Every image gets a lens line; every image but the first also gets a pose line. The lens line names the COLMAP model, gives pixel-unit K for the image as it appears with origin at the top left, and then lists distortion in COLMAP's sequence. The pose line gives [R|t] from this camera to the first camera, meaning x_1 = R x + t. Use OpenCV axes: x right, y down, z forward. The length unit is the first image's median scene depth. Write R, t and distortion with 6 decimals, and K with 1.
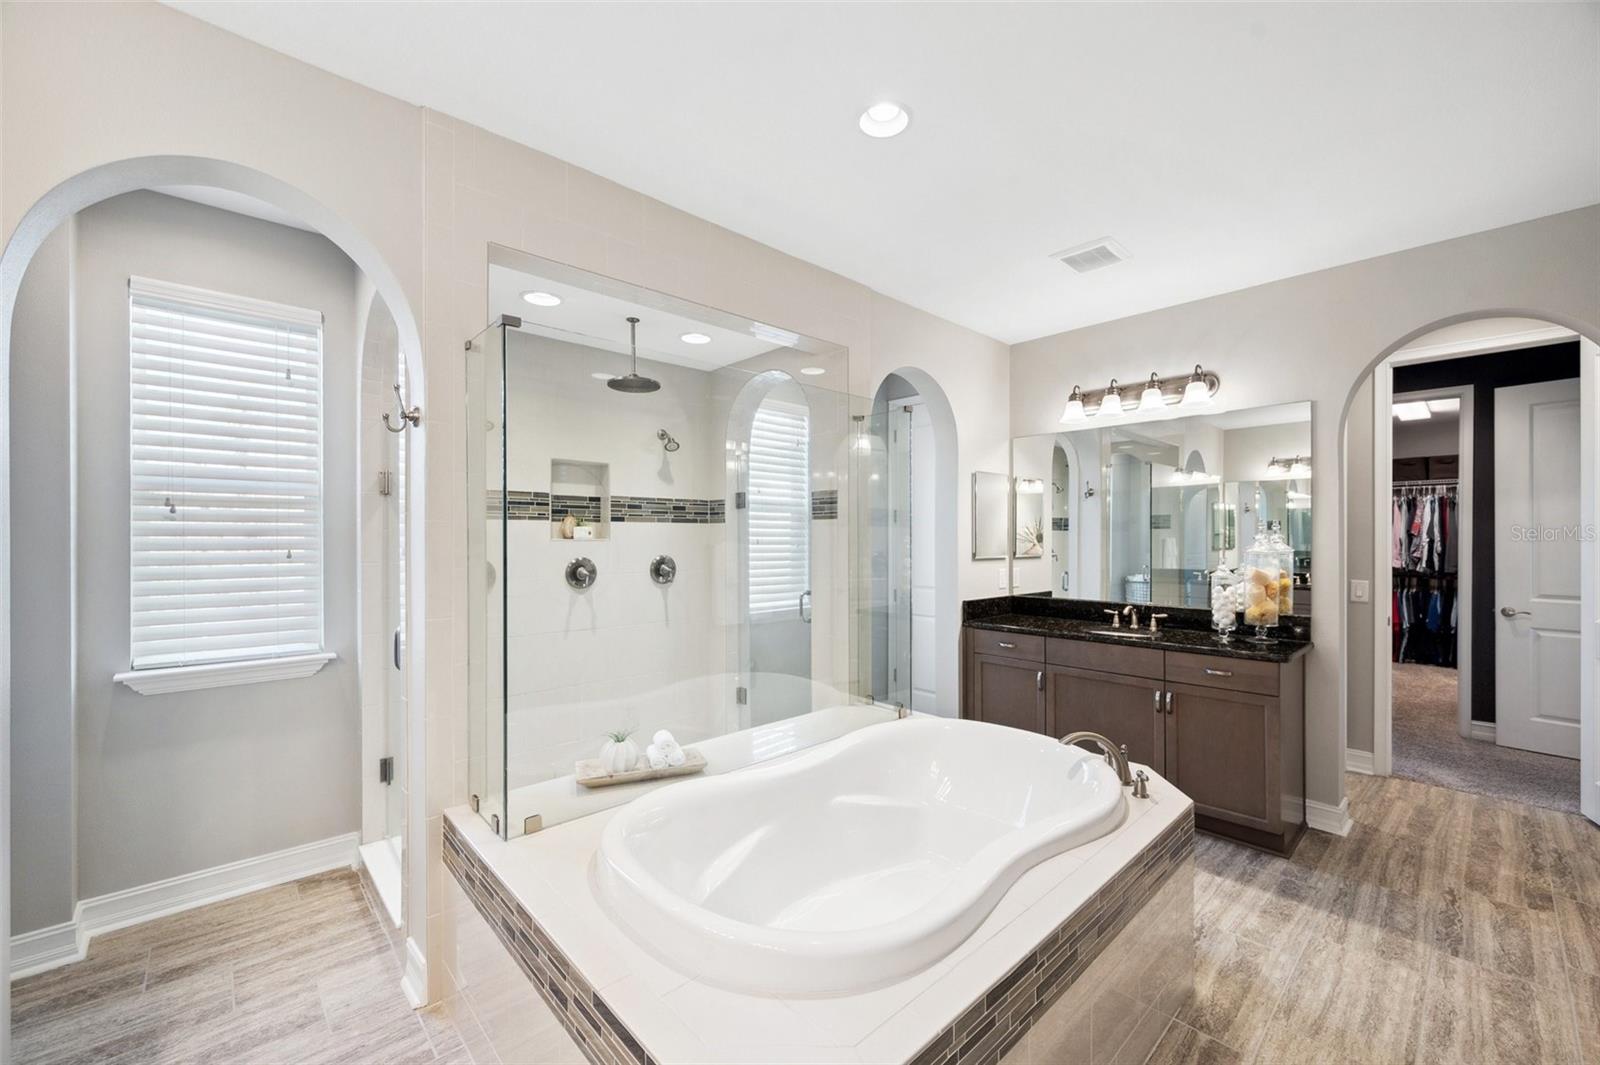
lens RADIAL K [[642.8, 0, 801.0], [0, 642.8, 534.6], [0, 0, 1]] dist [-0.001572, 0.000112]
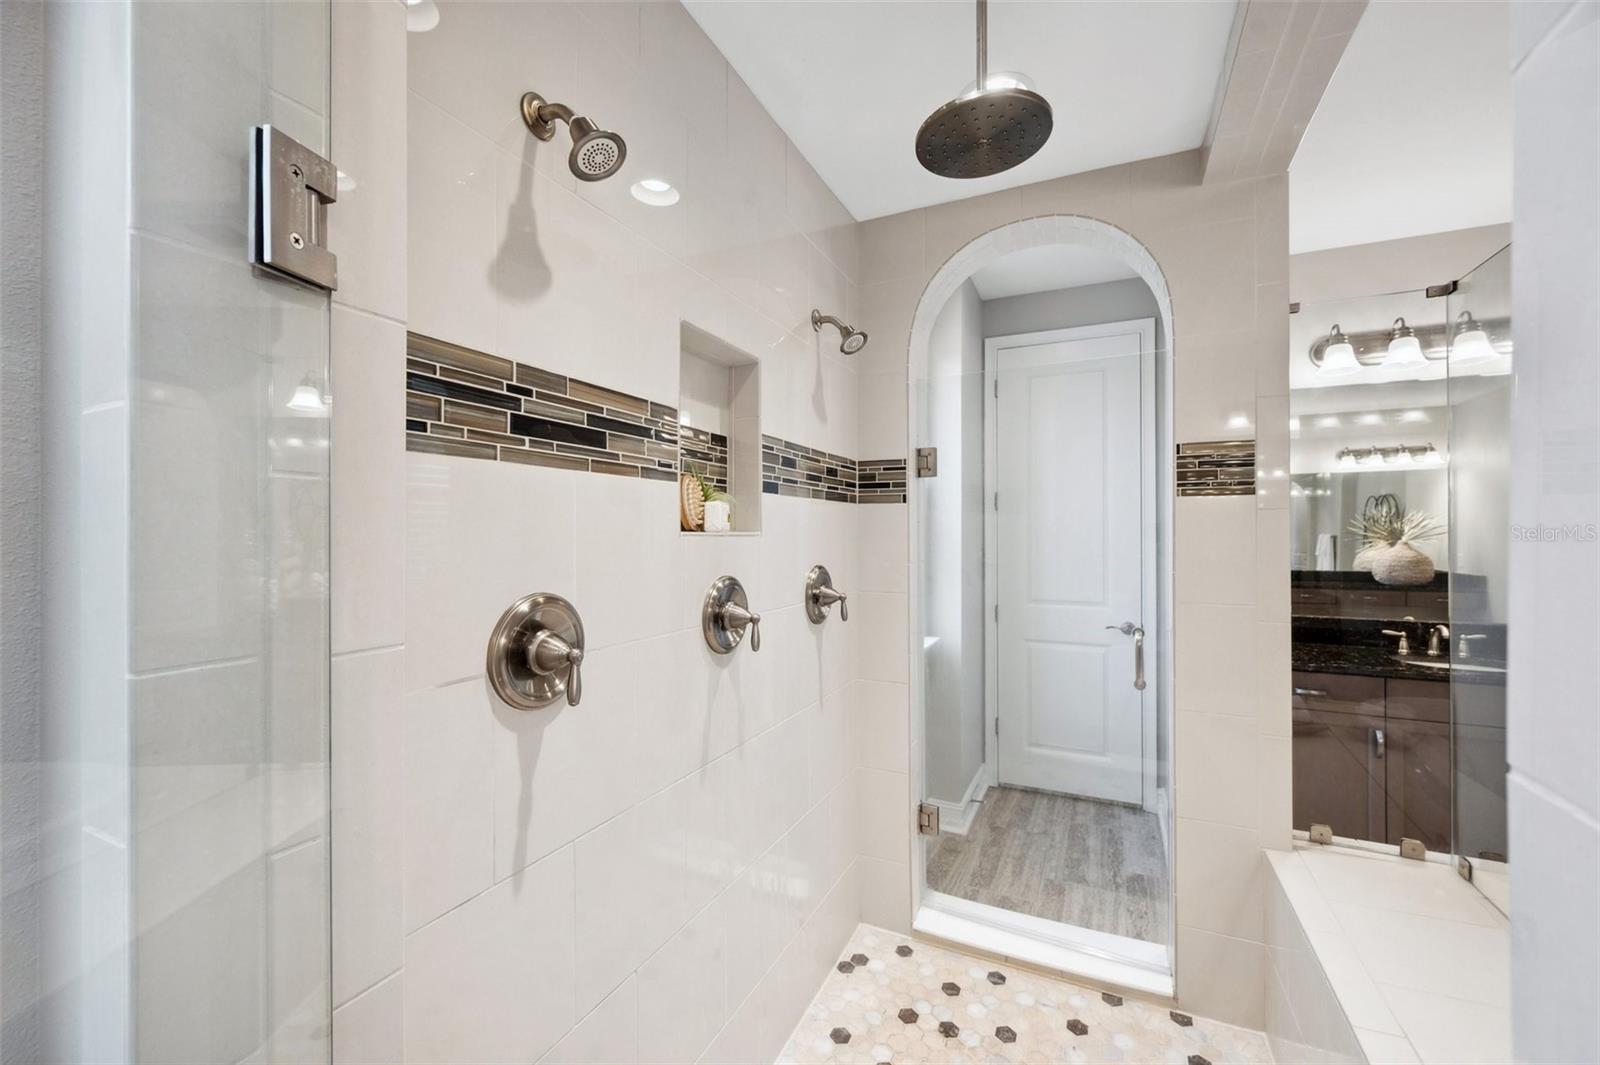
lens RADIAL K [[642.8, 0, 798.5], [0, 642.8, 531.1], [0, 0, 1]] dist [-0.001572, 0.000112]
pose [[0.932811, 0.002622, 0.360356, -0.426912], [-0.002797, 0.999996, -0.000037, 0.006000], [-0.360354, -0.000973, 0.932815, 0.575835]]
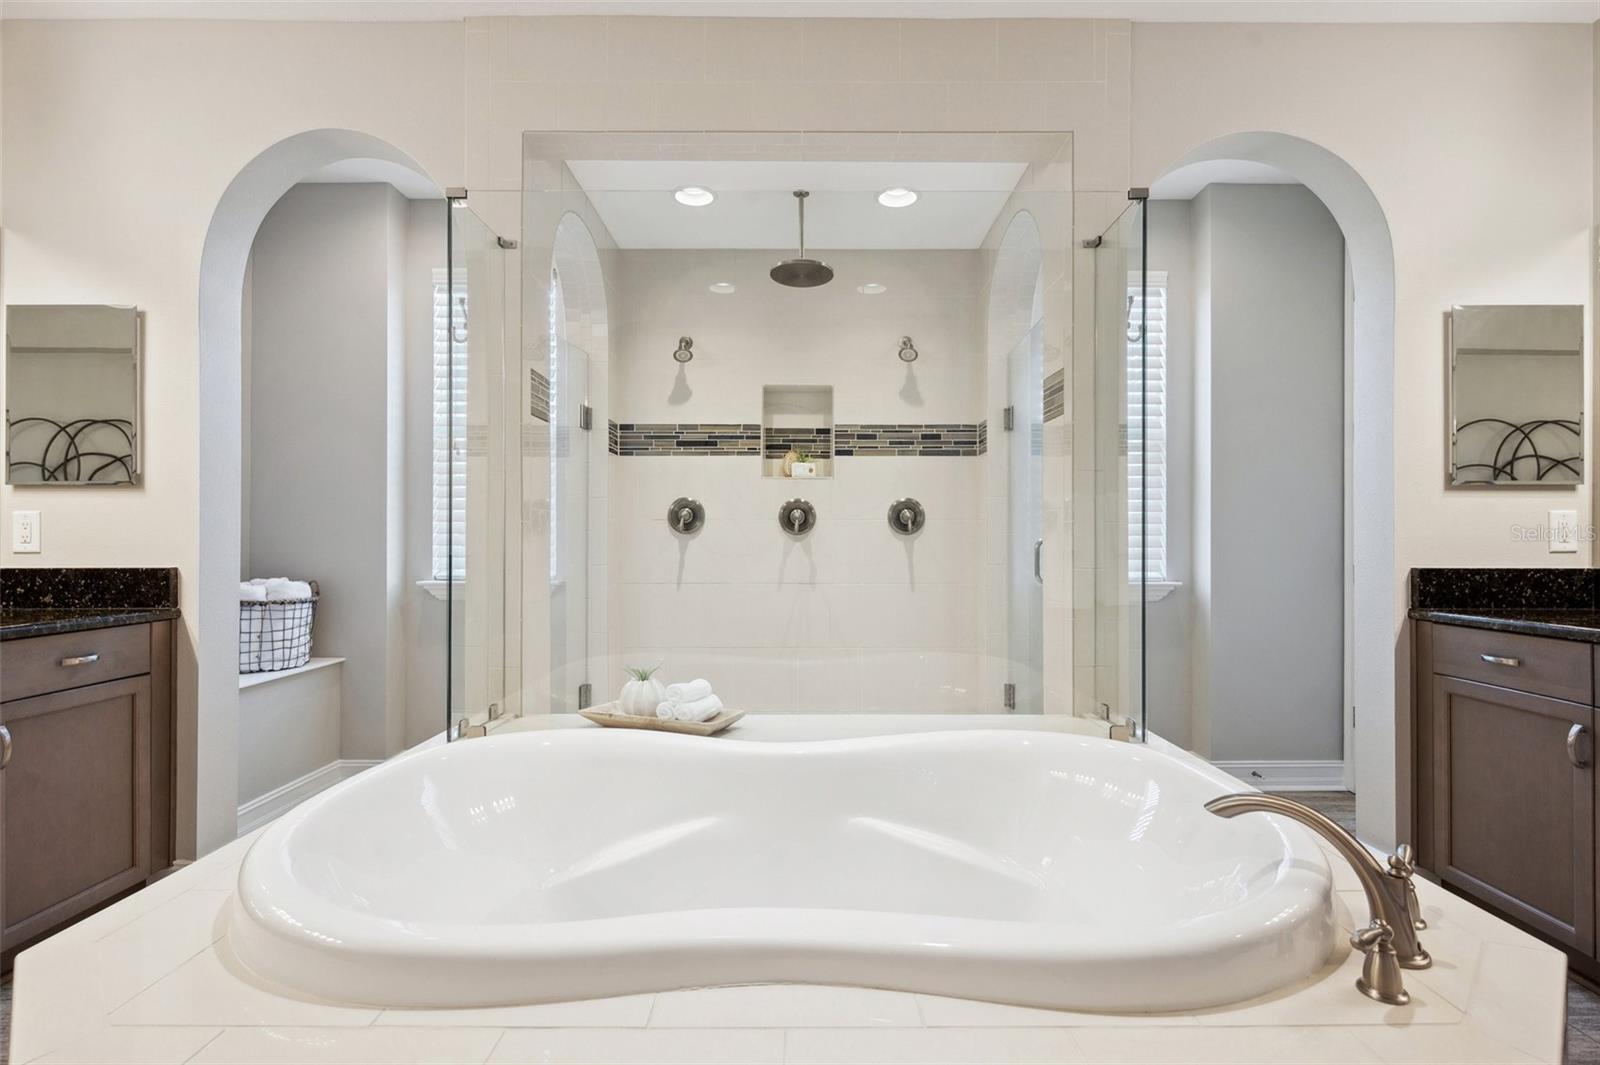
lens RADIAL K [[746.2, 0, 801.2], [0, 746.2, 541.2], [0, 0, 1]] dist [0.005766, 0.000444]
pose [[0.730506, 0.001874, -0.682904, 0.325750], [0.002295, 0.999984, 0.005199, 0.083660], [0.682903, -0.005365, 0.730490, 0.265675]]
